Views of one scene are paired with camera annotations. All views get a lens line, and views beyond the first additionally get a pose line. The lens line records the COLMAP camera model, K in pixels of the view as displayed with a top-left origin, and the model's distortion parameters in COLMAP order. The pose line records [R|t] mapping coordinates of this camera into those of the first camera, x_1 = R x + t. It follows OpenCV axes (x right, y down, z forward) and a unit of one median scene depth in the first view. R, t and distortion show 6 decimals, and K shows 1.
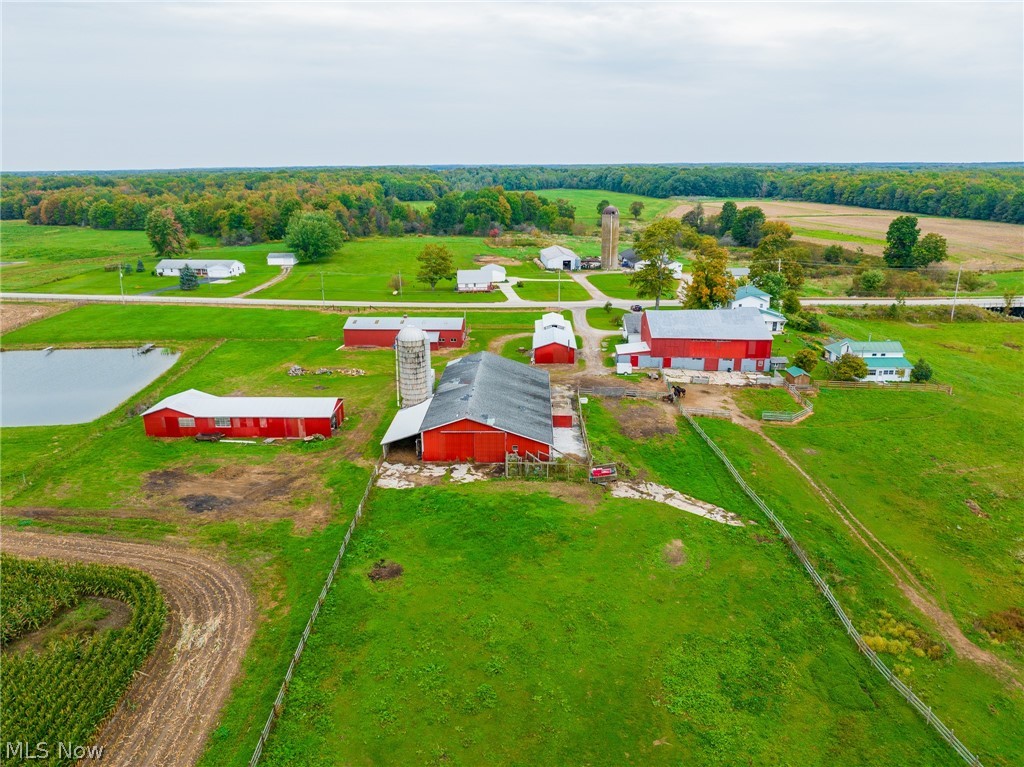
lens RADIAL K [[720.9, 0, 509.9], [0, 720.9, 383.7], [0, 0, 1]] dist [-0.041076, 0.012848]
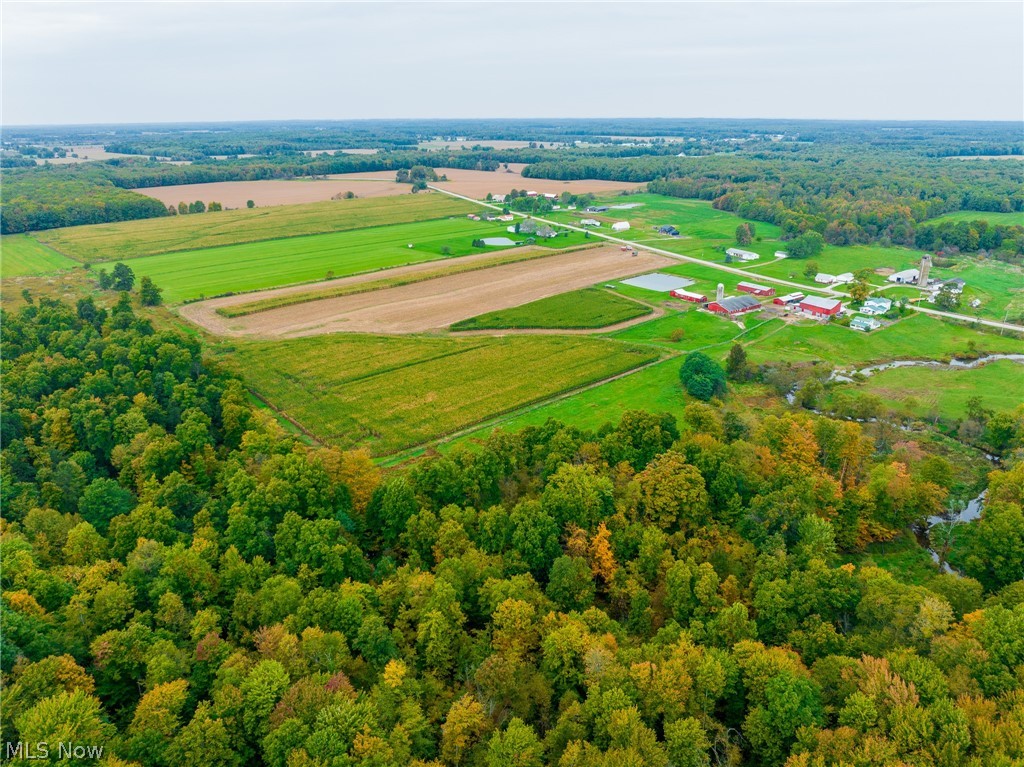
lens RADIAL K [[720.9, 0, 511.7], [0, 720.9, 383.2], [0, 0, 1]] dist [-0.041076, 0.012848]
pose [[0.612580, 0.283535, -0.737803, 3.106782], [-0.232217, 0.956811, 0.174895, 0.043460], [0.755527, 0.064194, 0.651965, -3.533284]]
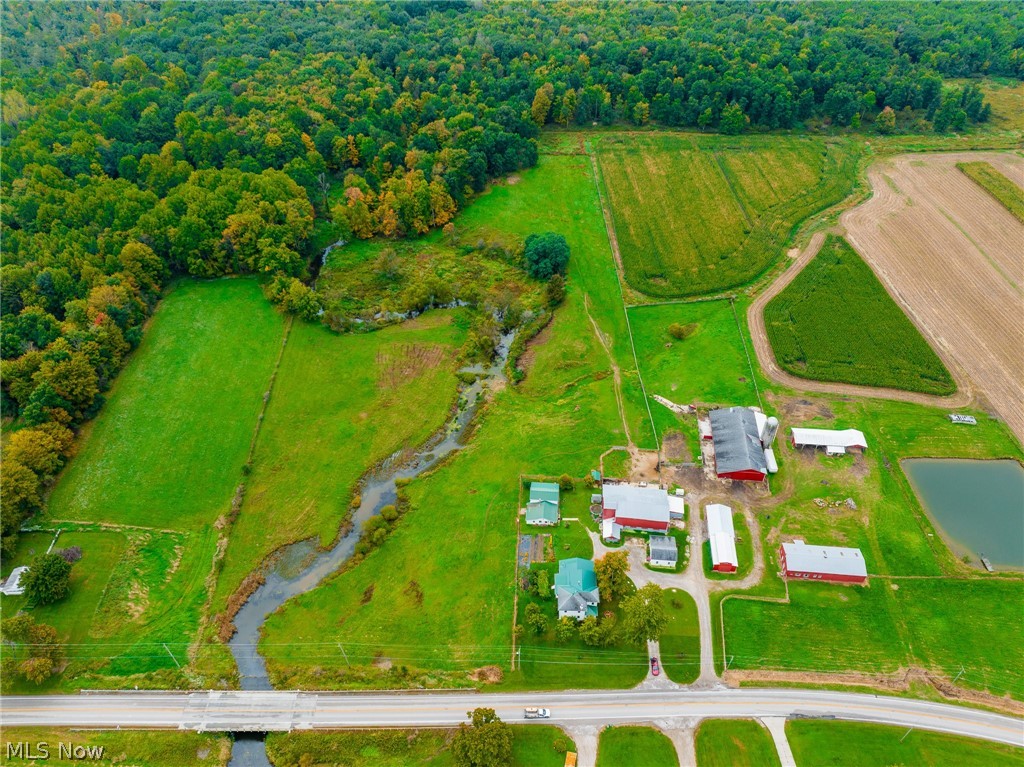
lens RADIAL K [[720.9, 0, 507.4], [0, 720.9, 383.7], [0, 0, 1]] dist [-0.041076, 0.012848]
pose [[-0.996459, -0.040778, 0.073525, 0.749270], [0.041131, 0.526280, 0.849316, -2.813378], [-0.073328, 0.849333, -0.522740, 2.730810]]
